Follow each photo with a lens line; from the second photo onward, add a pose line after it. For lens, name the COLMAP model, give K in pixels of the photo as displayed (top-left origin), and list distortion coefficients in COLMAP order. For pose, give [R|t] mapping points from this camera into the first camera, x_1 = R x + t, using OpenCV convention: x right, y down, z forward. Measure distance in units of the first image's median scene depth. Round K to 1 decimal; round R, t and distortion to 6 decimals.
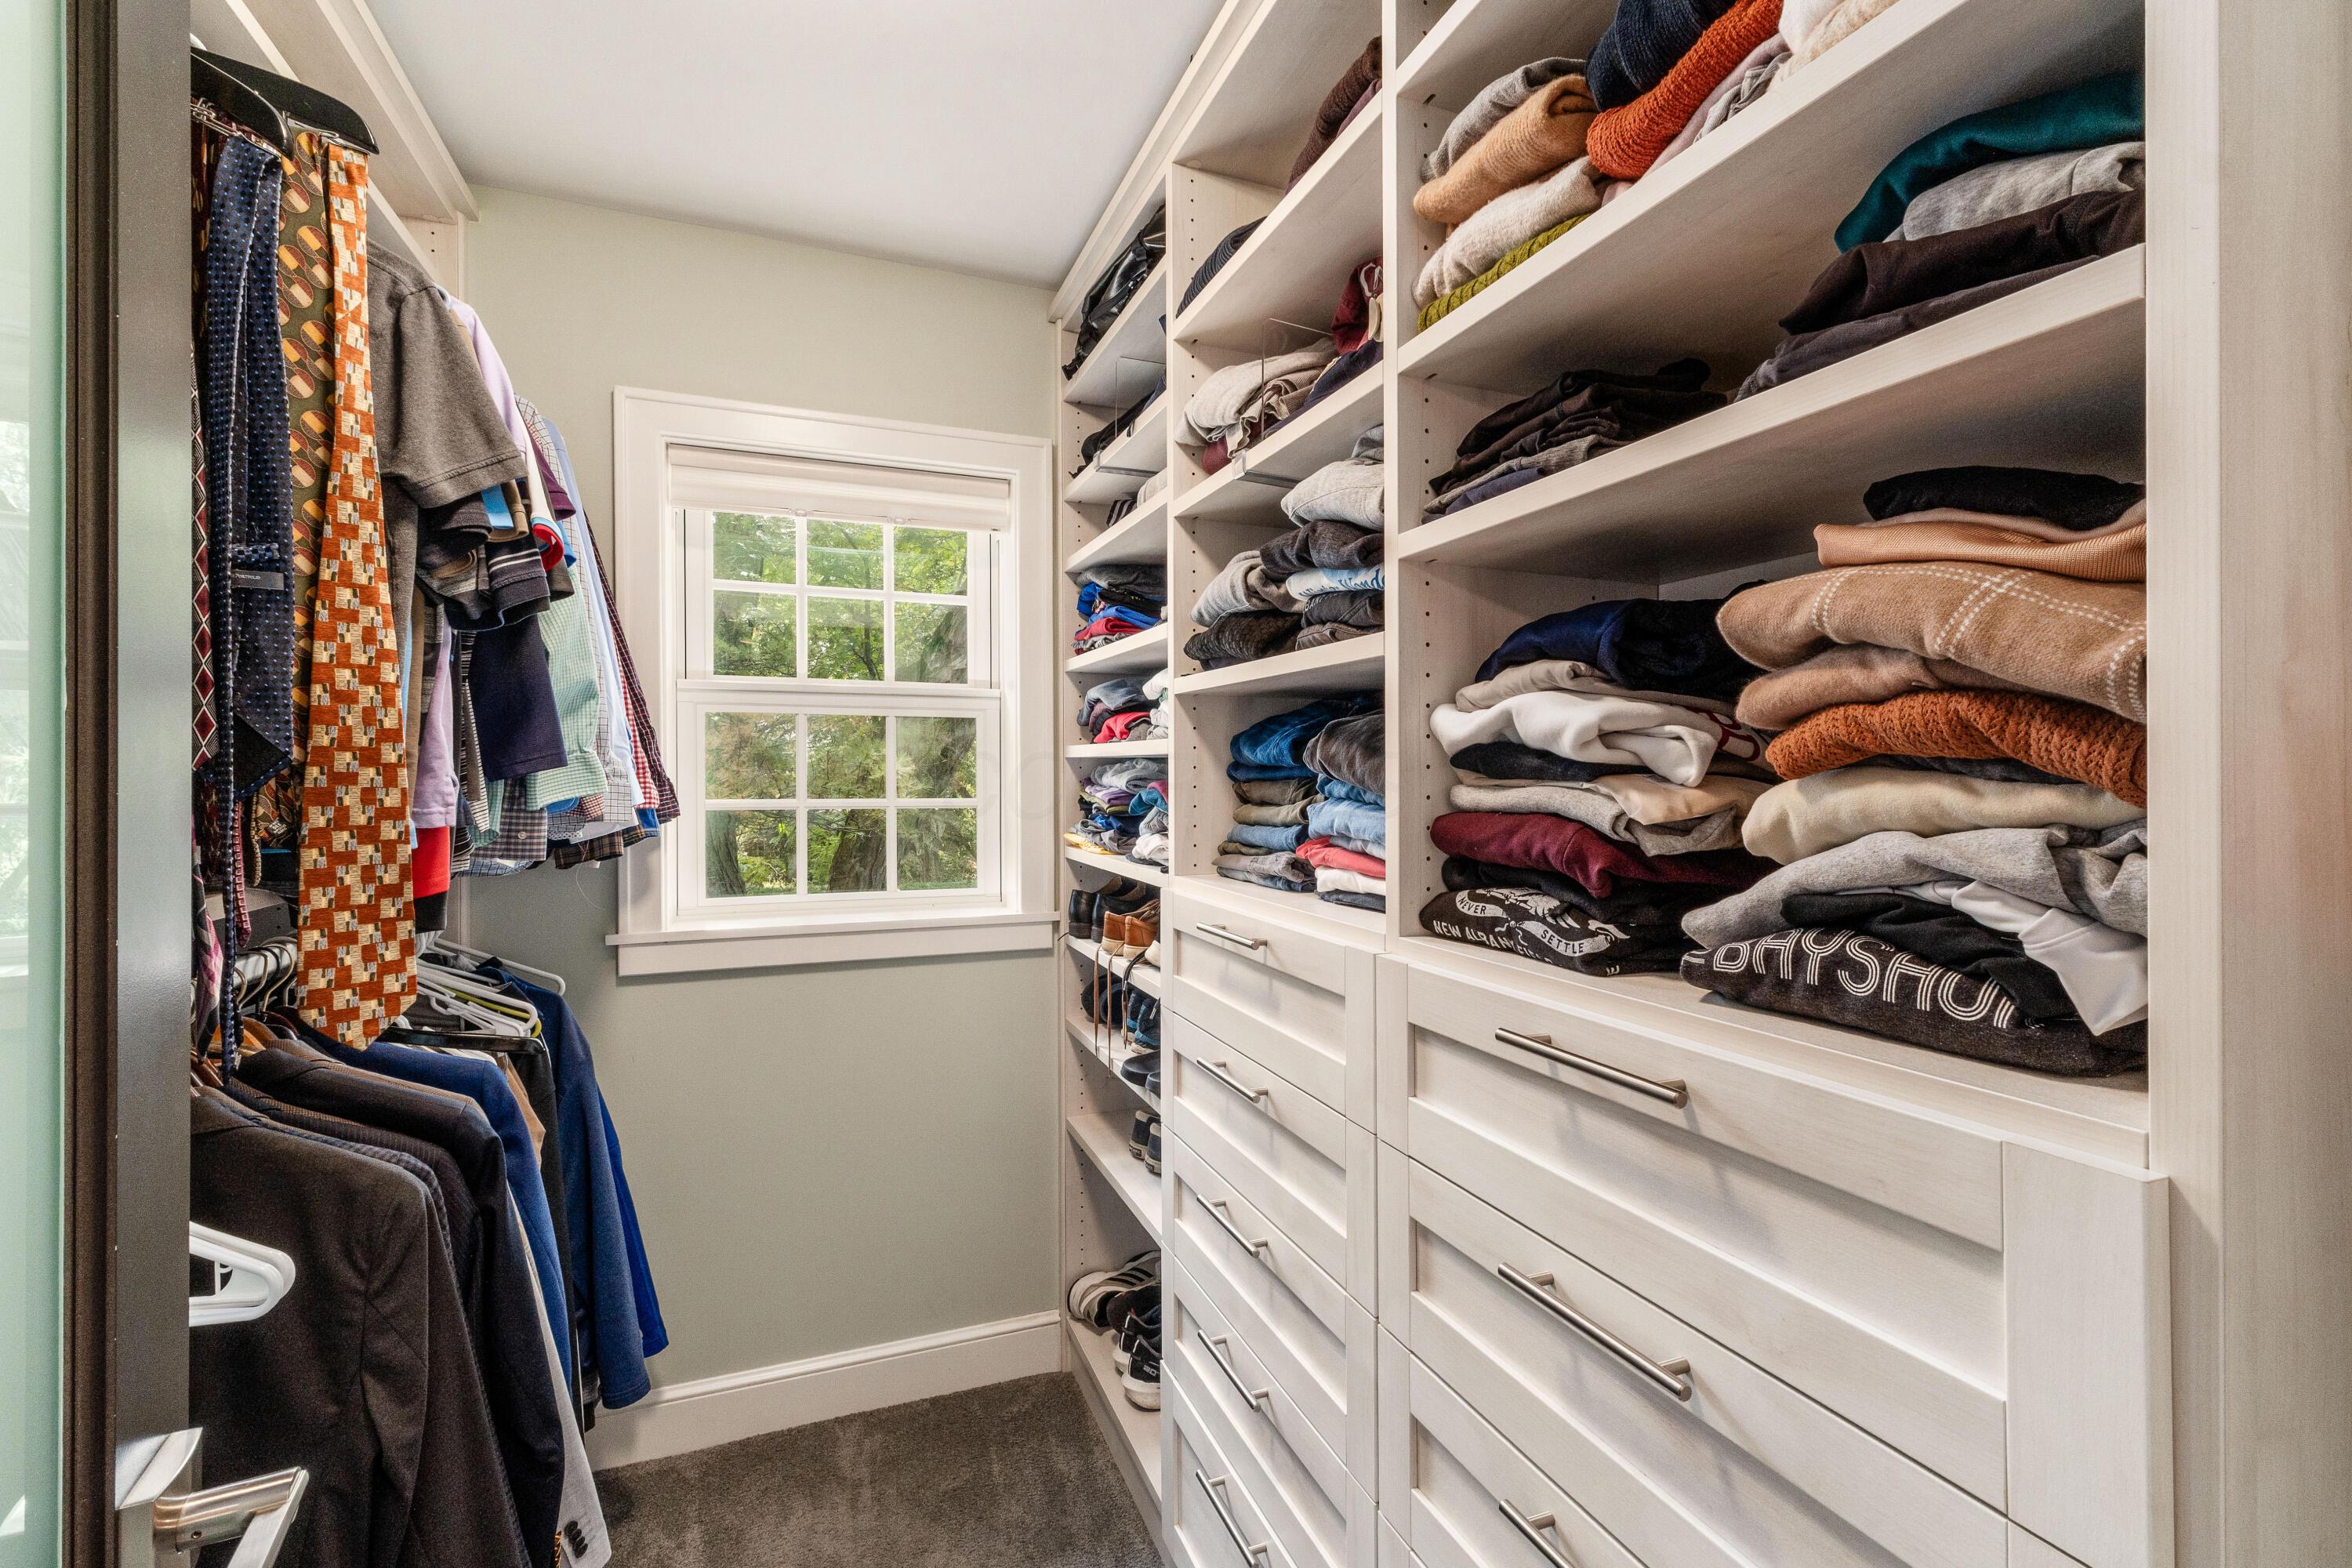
lens RADIAL K [[1009.9, 0, 1176.0], [0, 1009.9, 784.0], [0, 0, 1]] dist [0.003730, 0.000340]
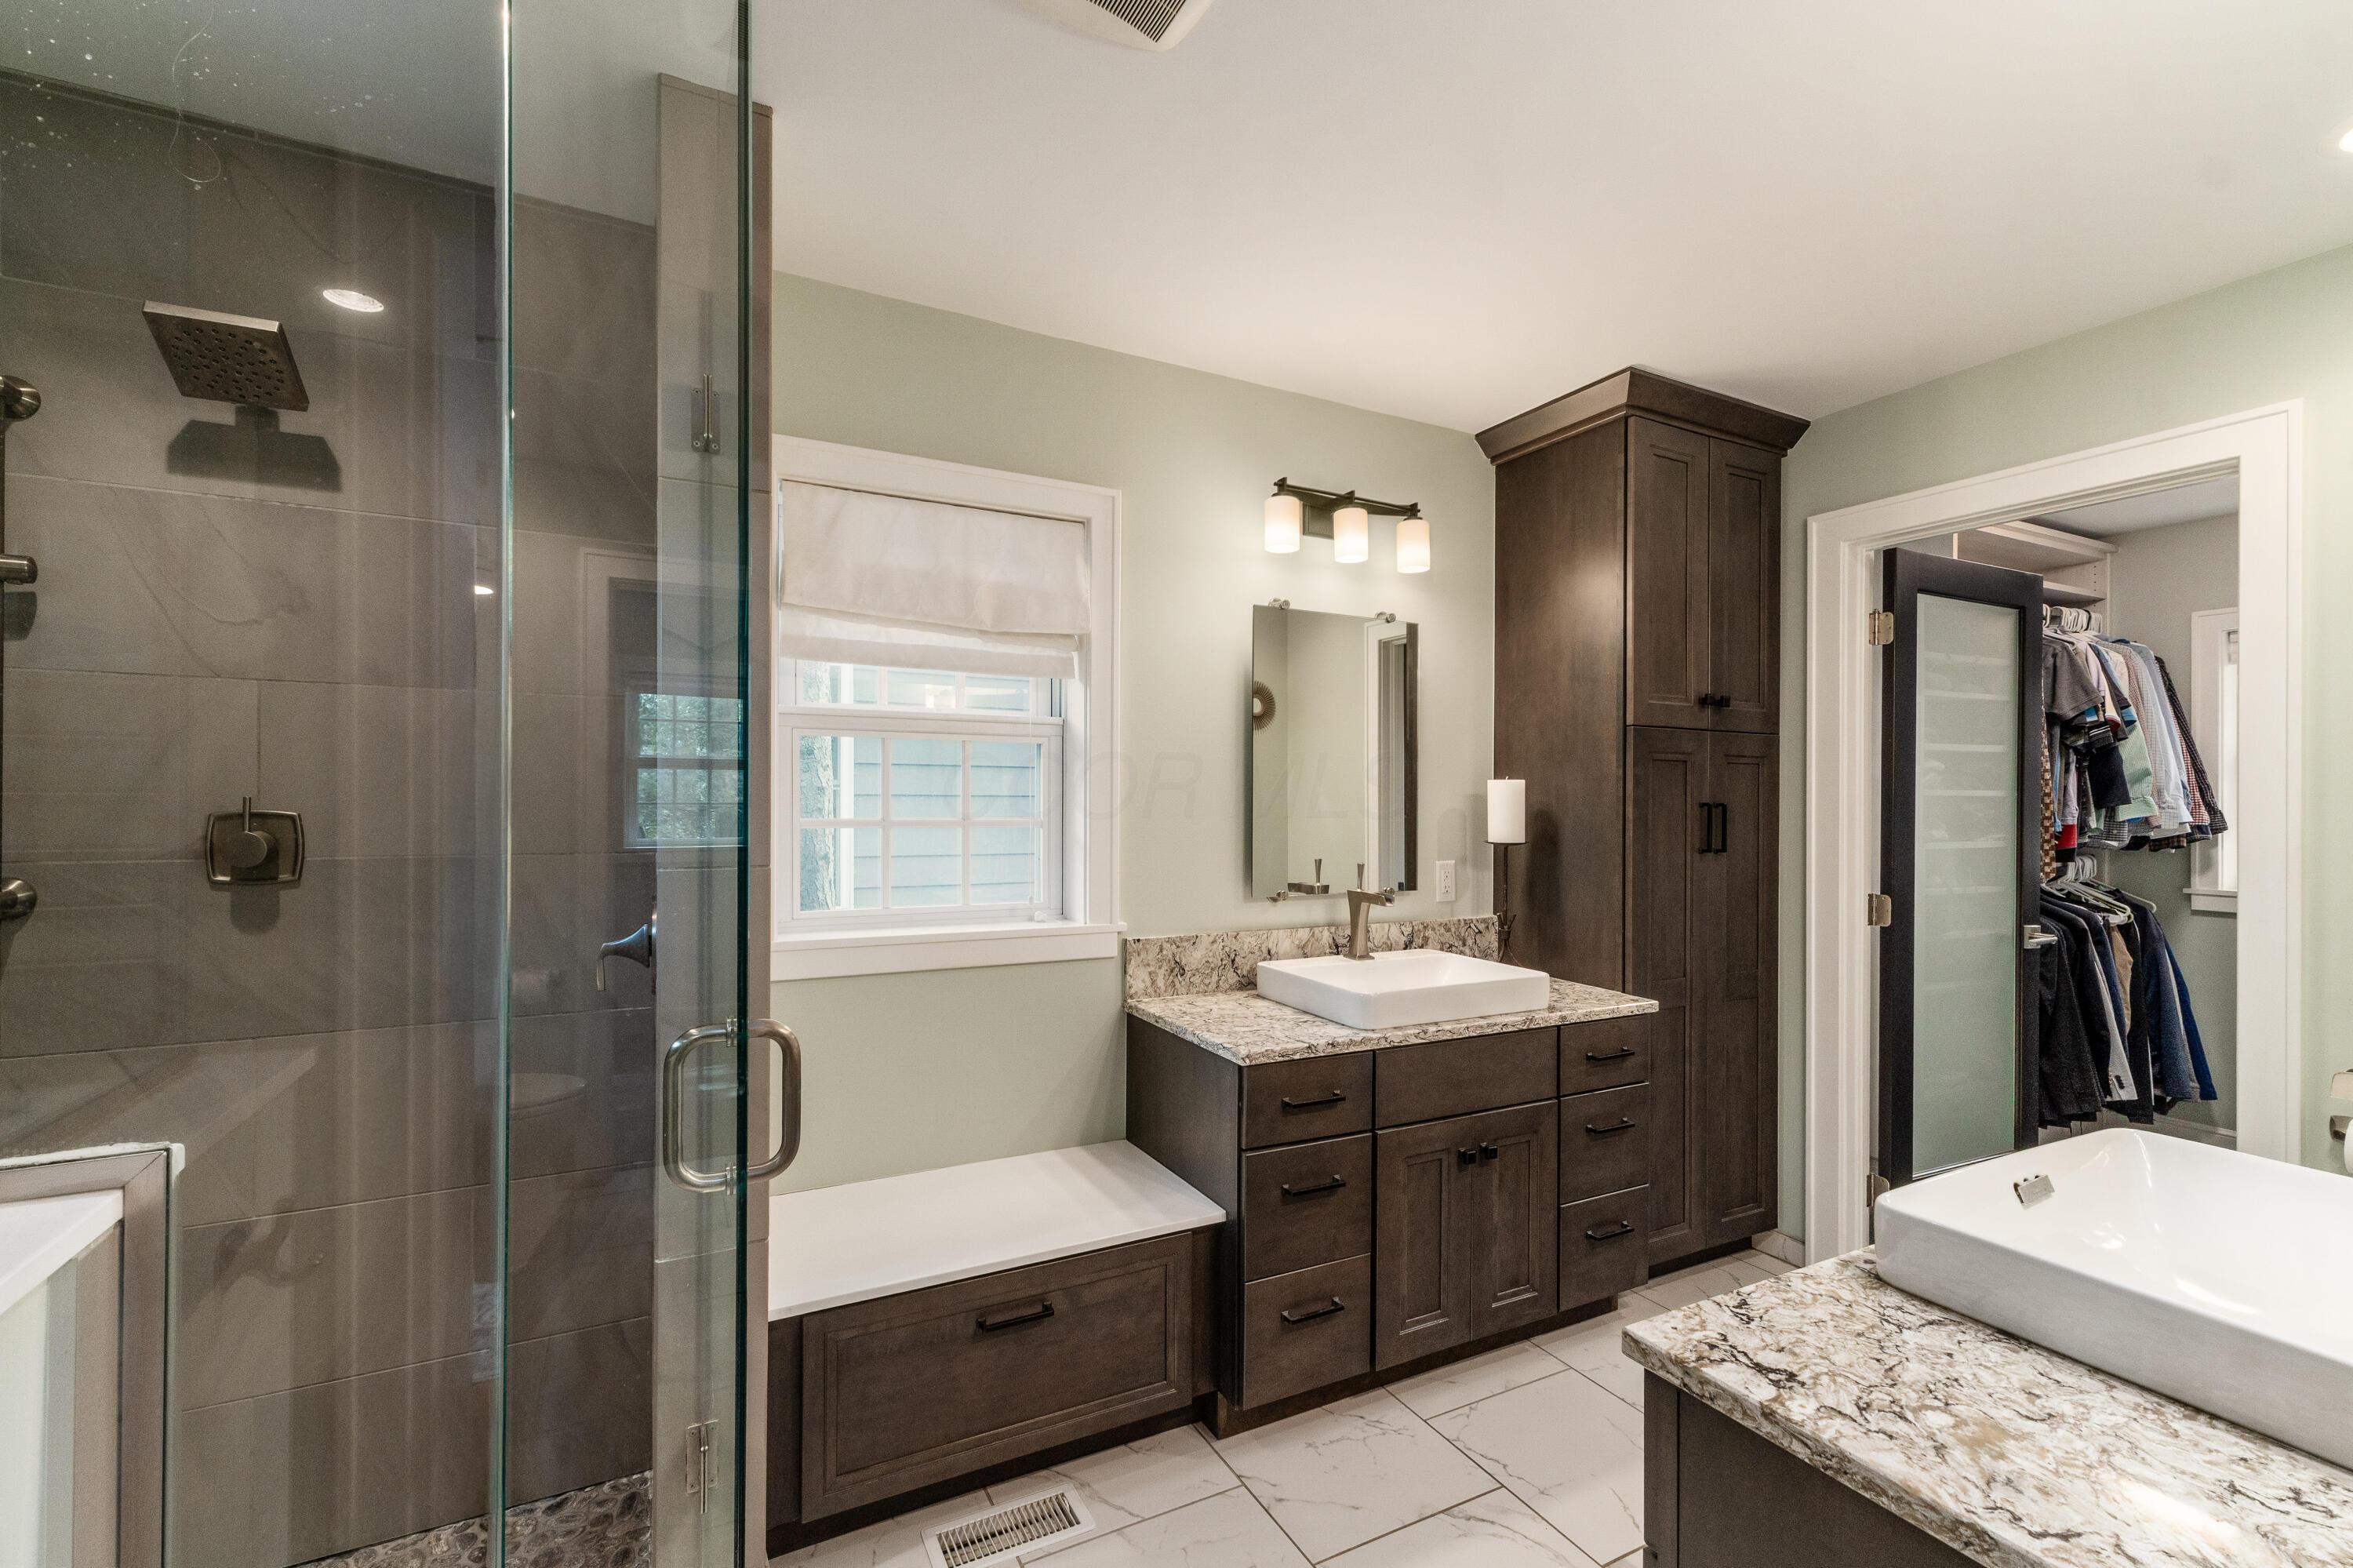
lens RADIAL K [[983.1, 0, 1176.5], [0, 983.1, 784.0], [0, 0, 1]] dist [0.001354, 0.000213]
pose [[0.114016, -0.011390, -0.993414, 1.610887], [-0.020495, 0.999695, -0.013815, 0.016345], [0.993268, 0.021935, 0.113747, -1.690254]]
